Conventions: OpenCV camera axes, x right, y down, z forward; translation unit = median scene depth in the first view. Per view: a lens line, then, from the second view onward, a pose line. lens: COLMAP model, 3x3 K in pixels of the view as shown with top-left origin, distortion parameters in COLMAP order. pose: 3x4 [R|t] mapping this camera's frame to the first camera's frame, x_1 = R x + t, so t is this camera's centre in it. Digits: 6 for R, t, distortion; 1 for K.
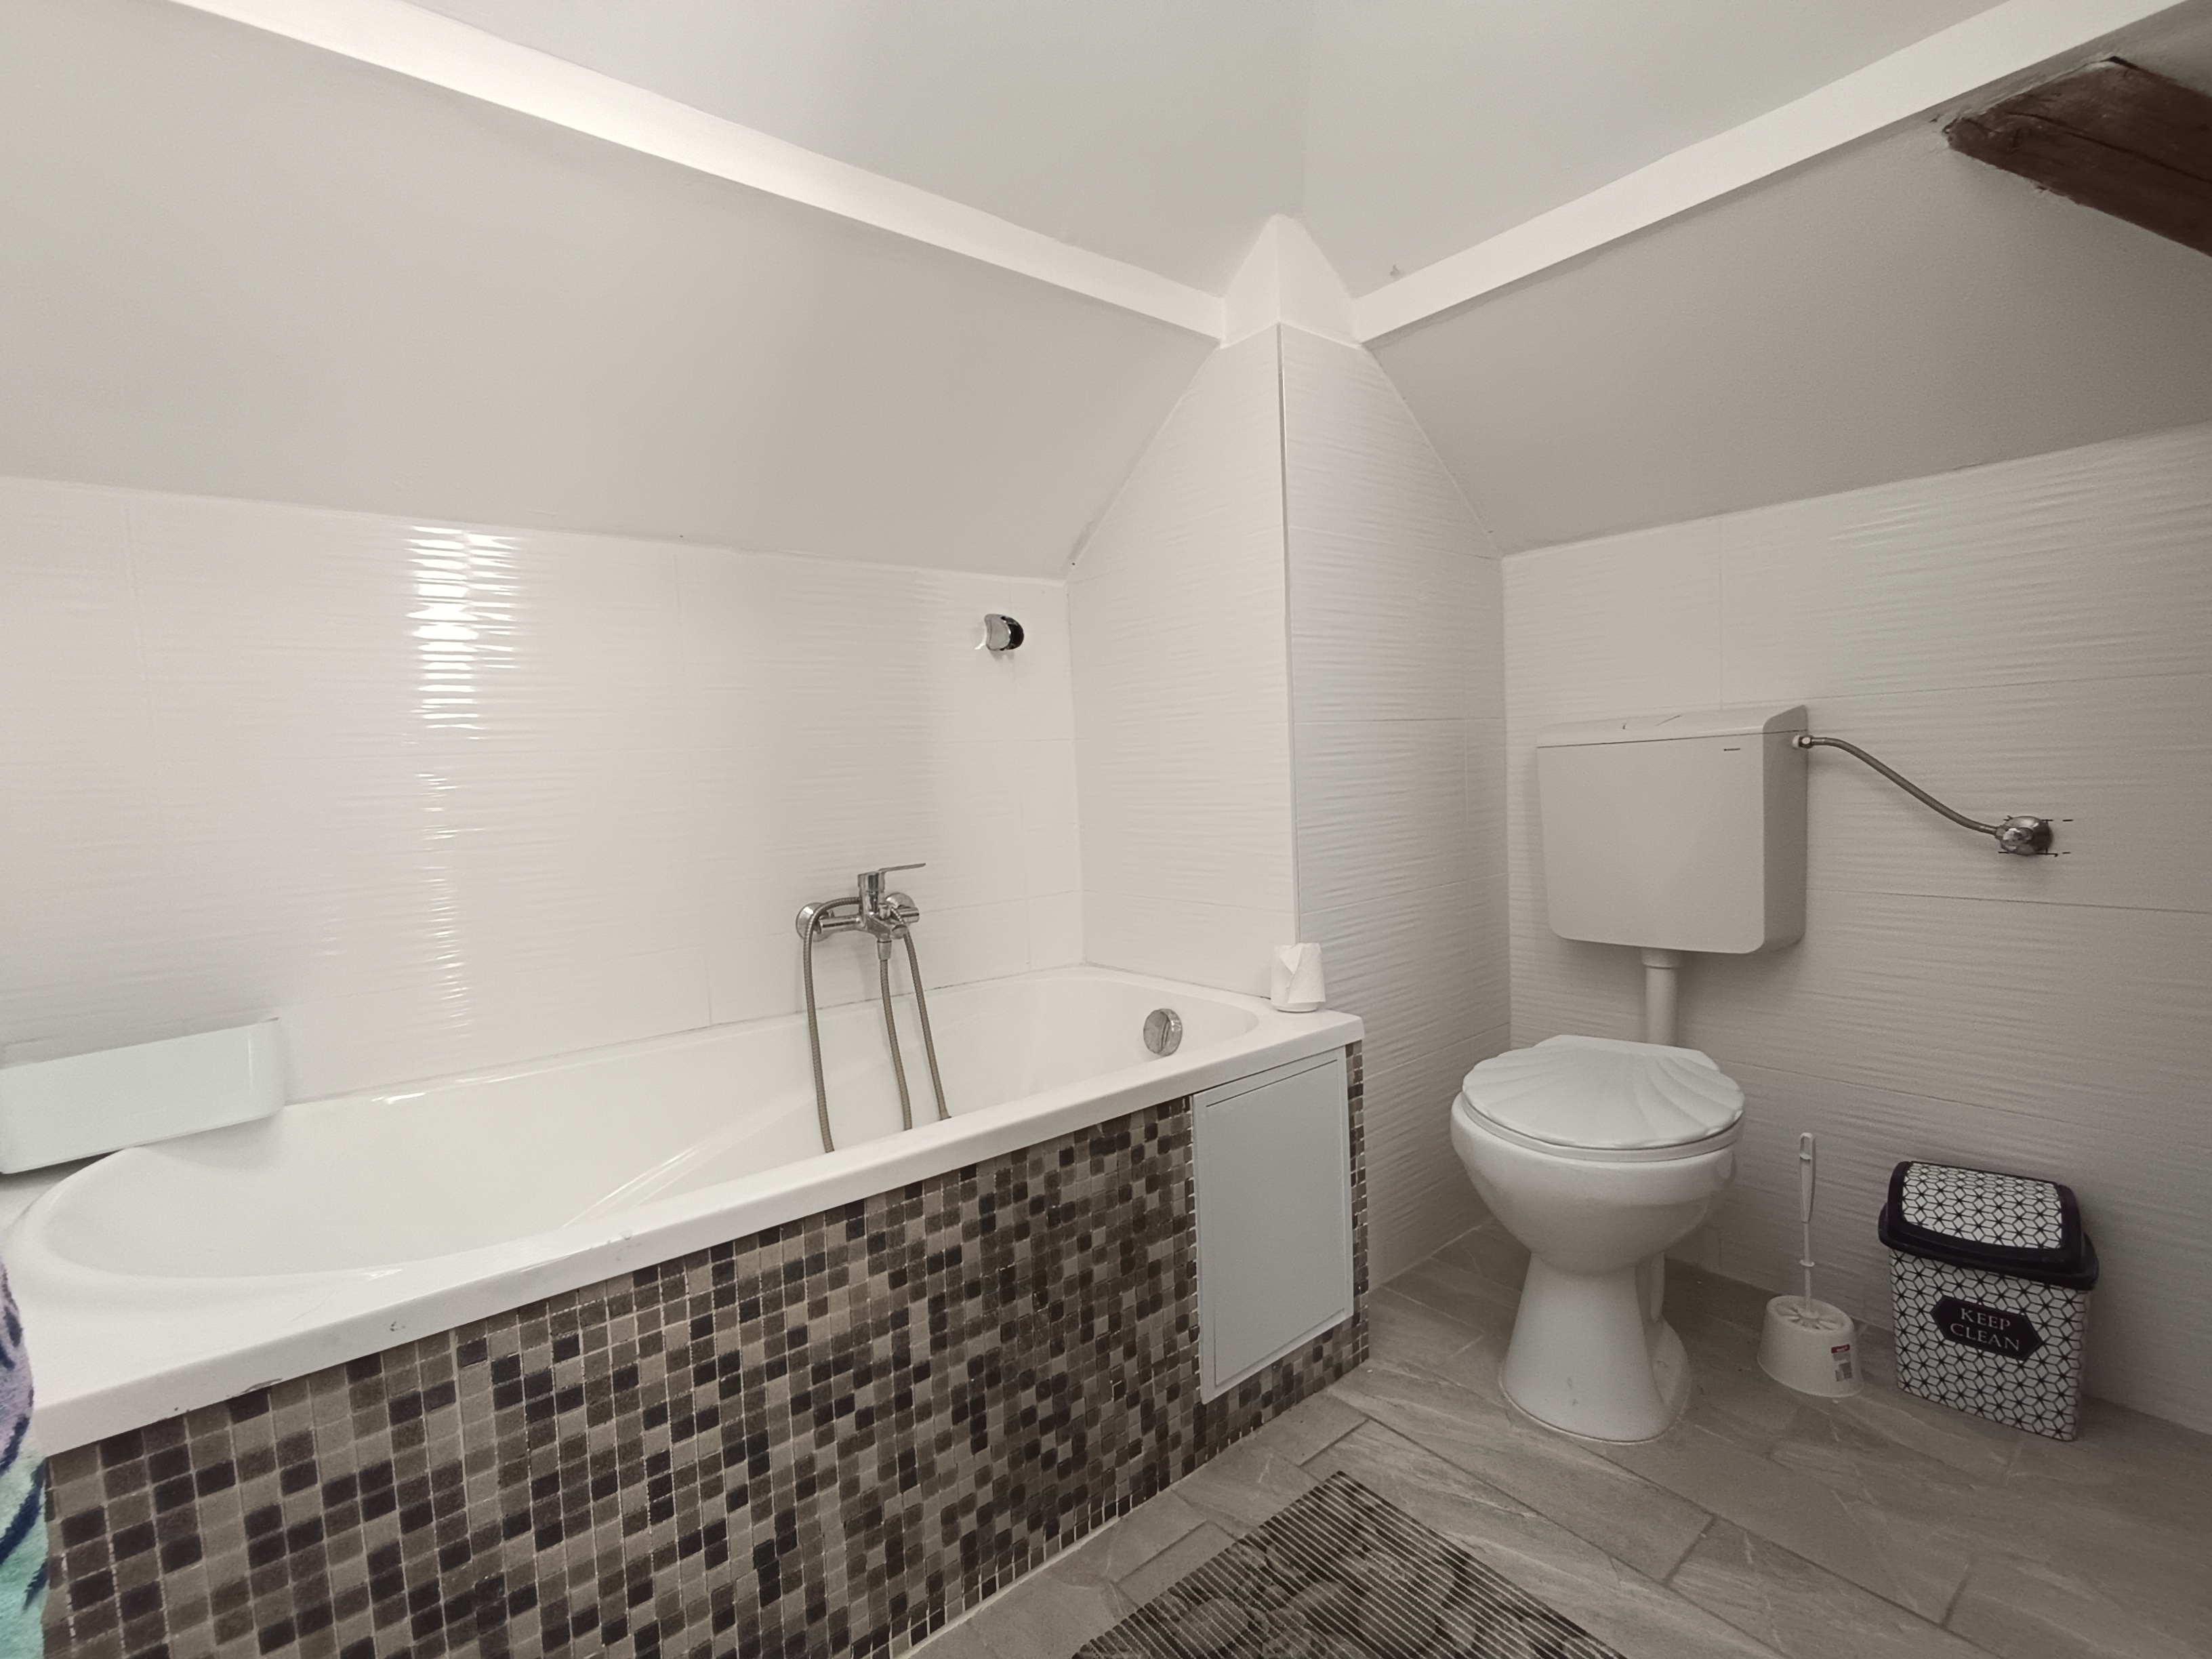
lens RADIAL K [[1020.6, 0, 1096.5], [0, 1020.6, 837.0], [0, 0, 1]] dist [-0.001817, -0.000875]
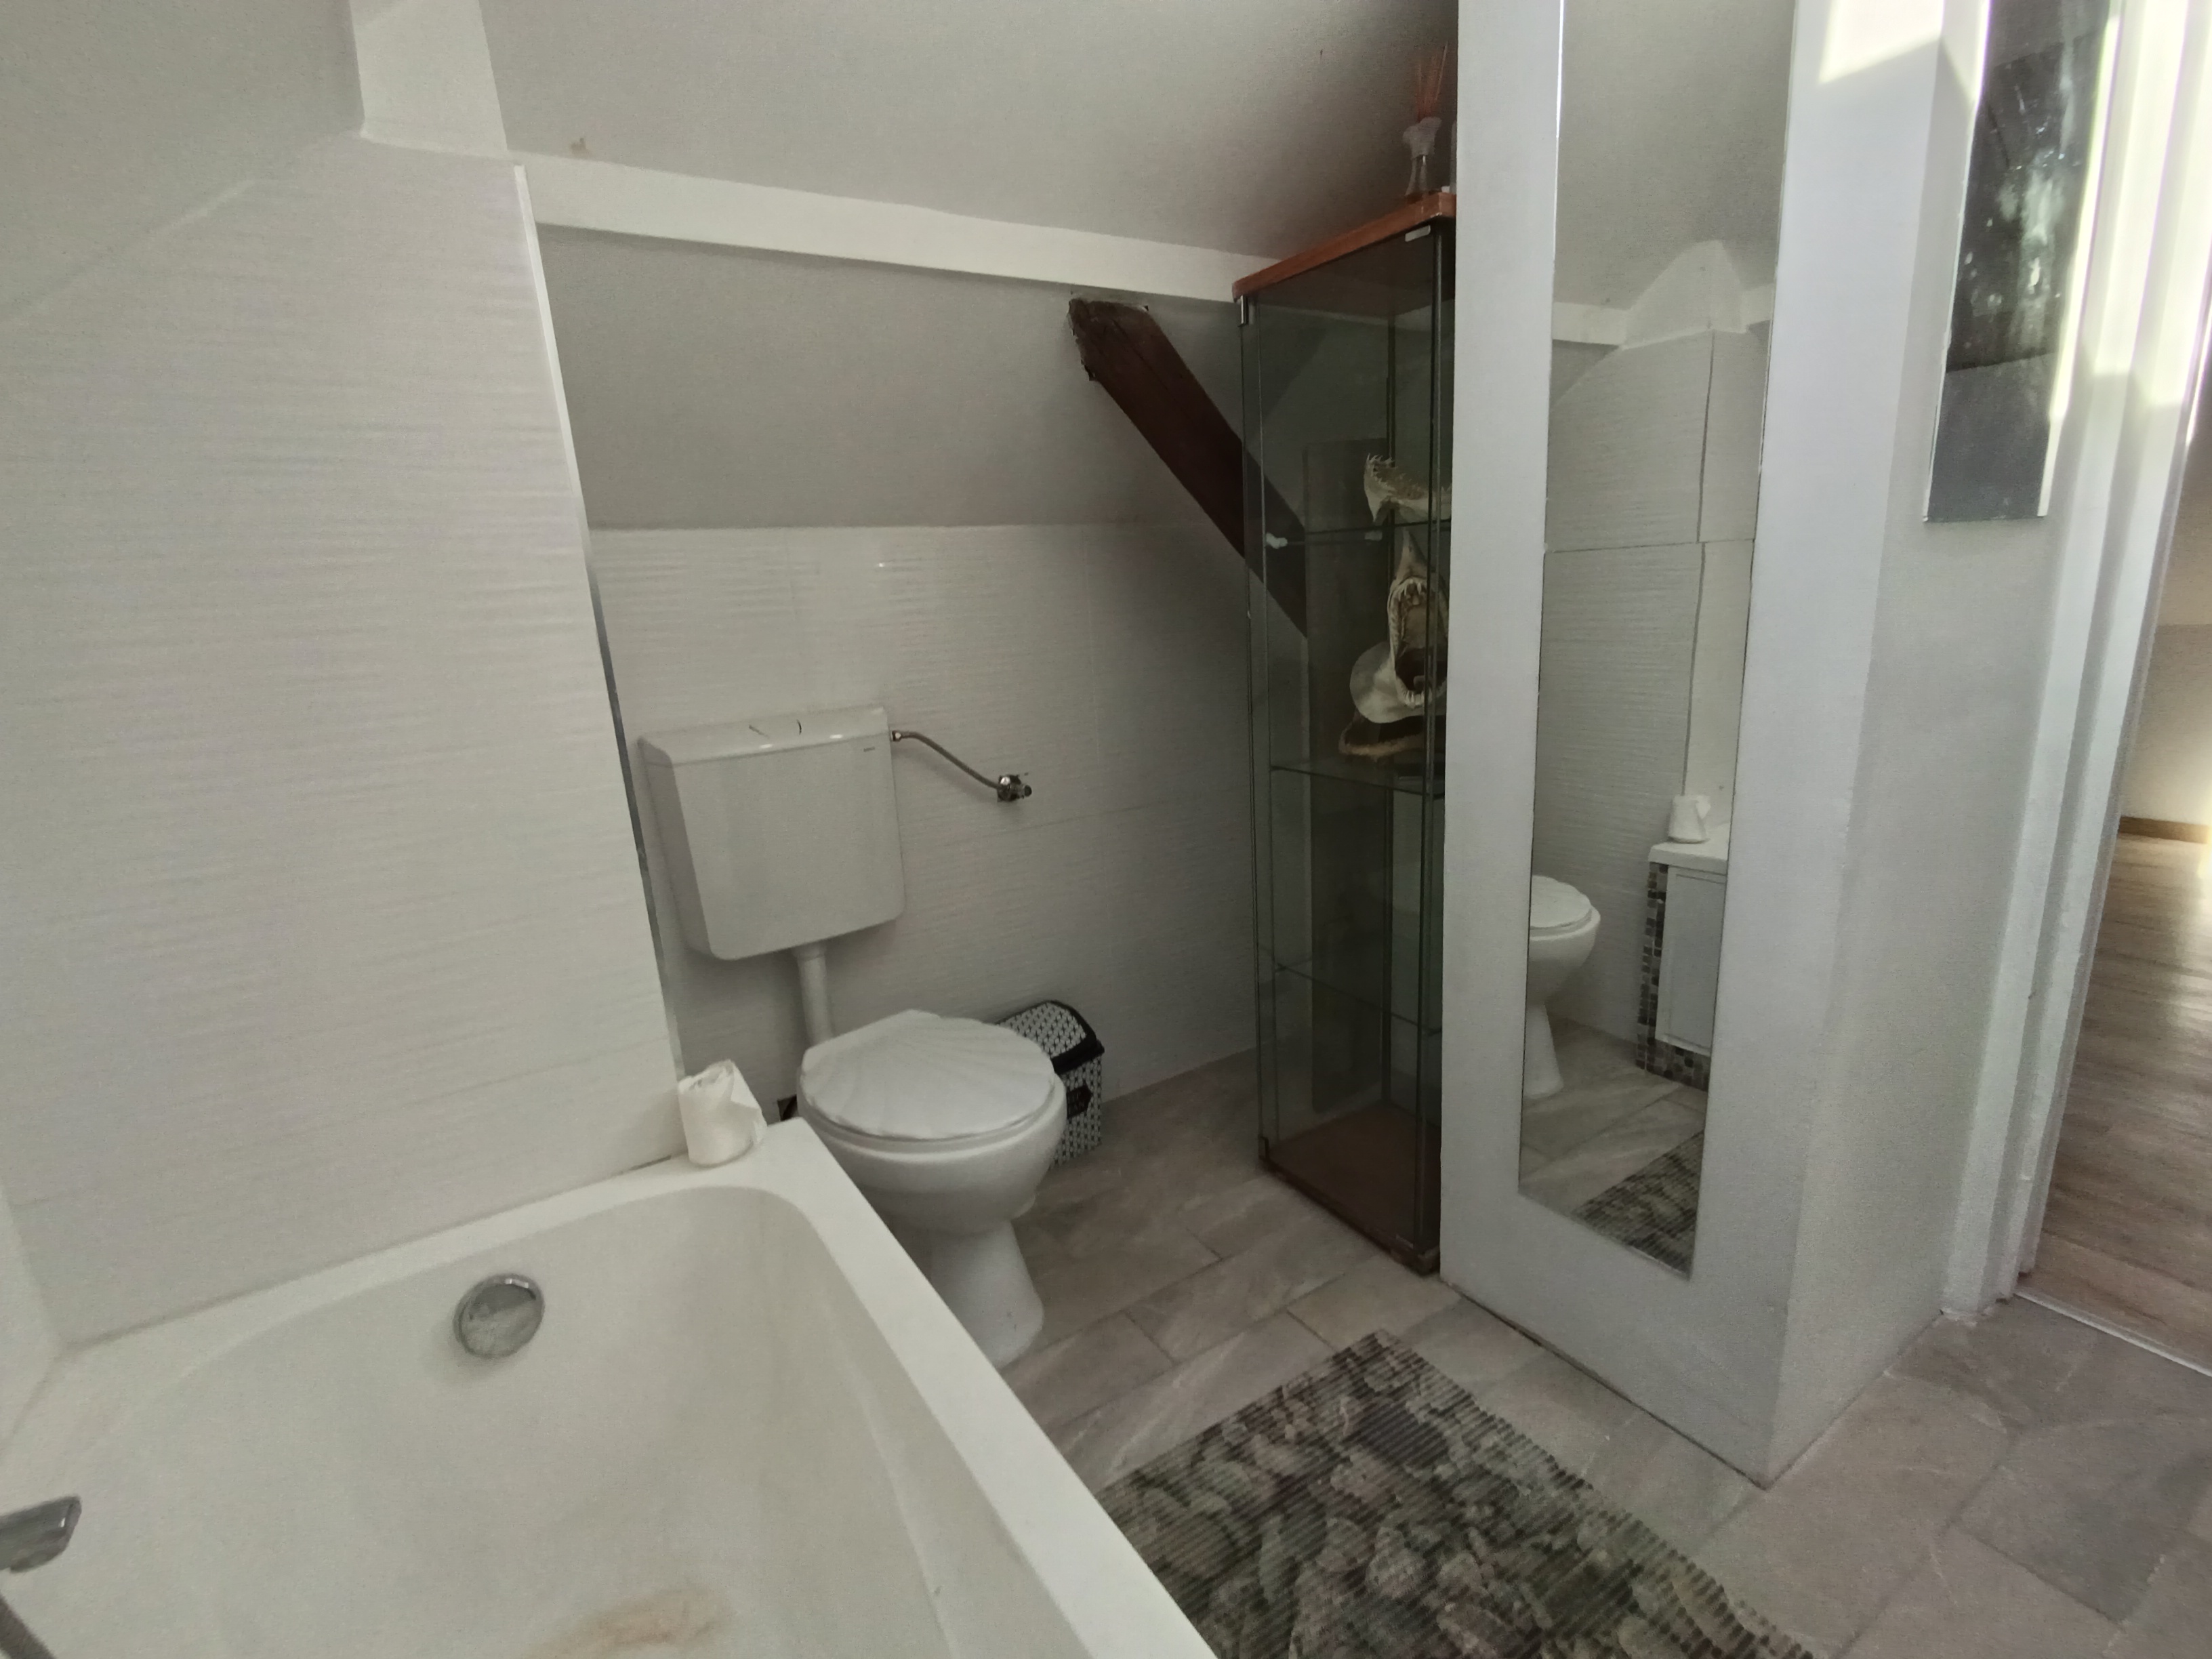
lens RADIAL K [[1020.6, 0, 1096.5], [0, 1020.6, 837.0], [0, 0, 1]] dist [-0.001817, -0.000875]
pose [[0.114629, -0.198499, 0.973375, -0.630885], [0.132475, 0.974137, 0.183053, -0.219564], [-0.984536, 0.107965, 0.137961, 0.806079]]
